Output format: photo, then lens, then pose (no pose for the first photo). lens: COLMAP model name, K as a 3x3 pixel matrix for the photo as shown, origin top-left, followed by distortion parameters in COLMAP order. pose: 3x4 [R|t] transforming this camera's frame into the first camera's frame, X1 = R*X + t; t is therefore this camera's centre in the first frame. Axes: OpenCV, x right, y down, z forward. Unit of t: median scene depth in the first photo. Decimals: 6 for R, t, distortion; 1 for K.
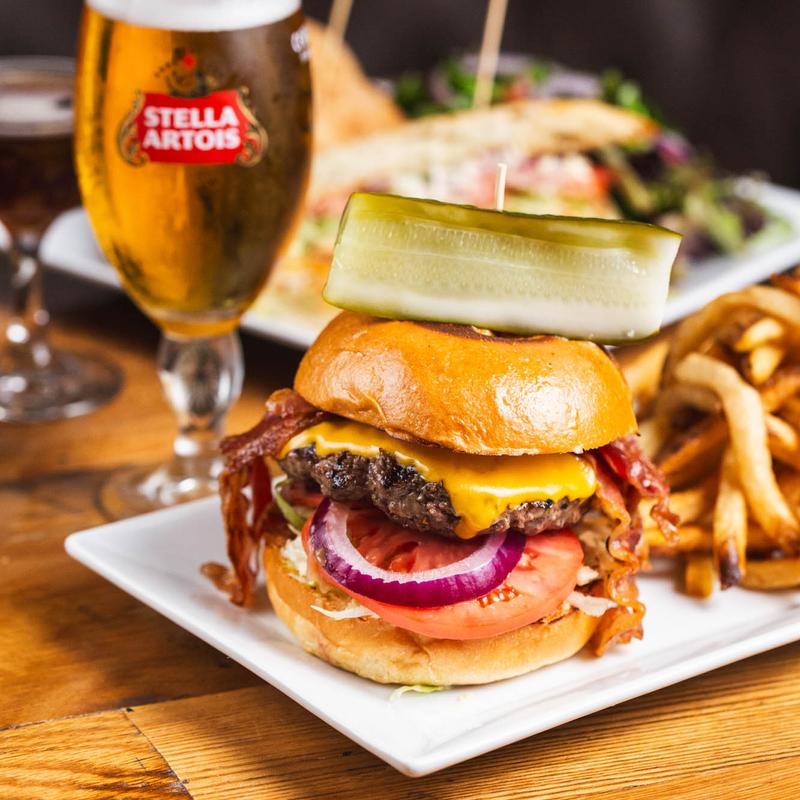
lens RADIAL K [[3464.3, 0, 400.1], [0, 3464.3, 399.8], [0, 0, 1]] dist [-0.133660, 0.000000]
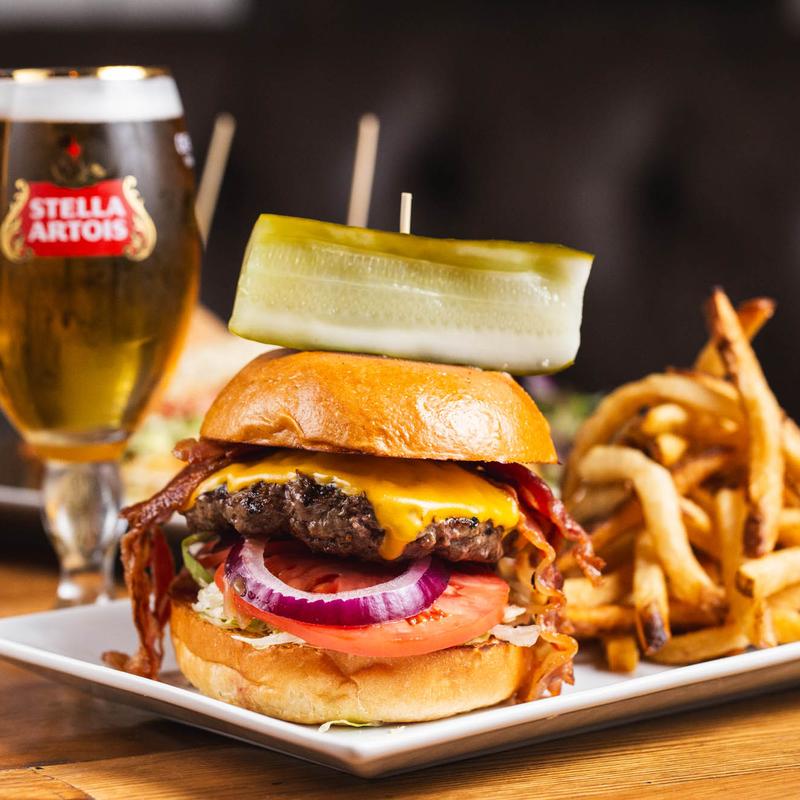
lens RADIAL K [[3464.3, 0, 399.8], [0, 3464.3, 400.0], [0, 0, 1]] dist [-0.133660, 0.000000]
pose [[0.996391, -0.031260, 0.078913, -0.051897], [0.048468, 0.972777, -0.226619, 0.211635], [-0.069681, 0.229626, 0.970781, 0.059227]]
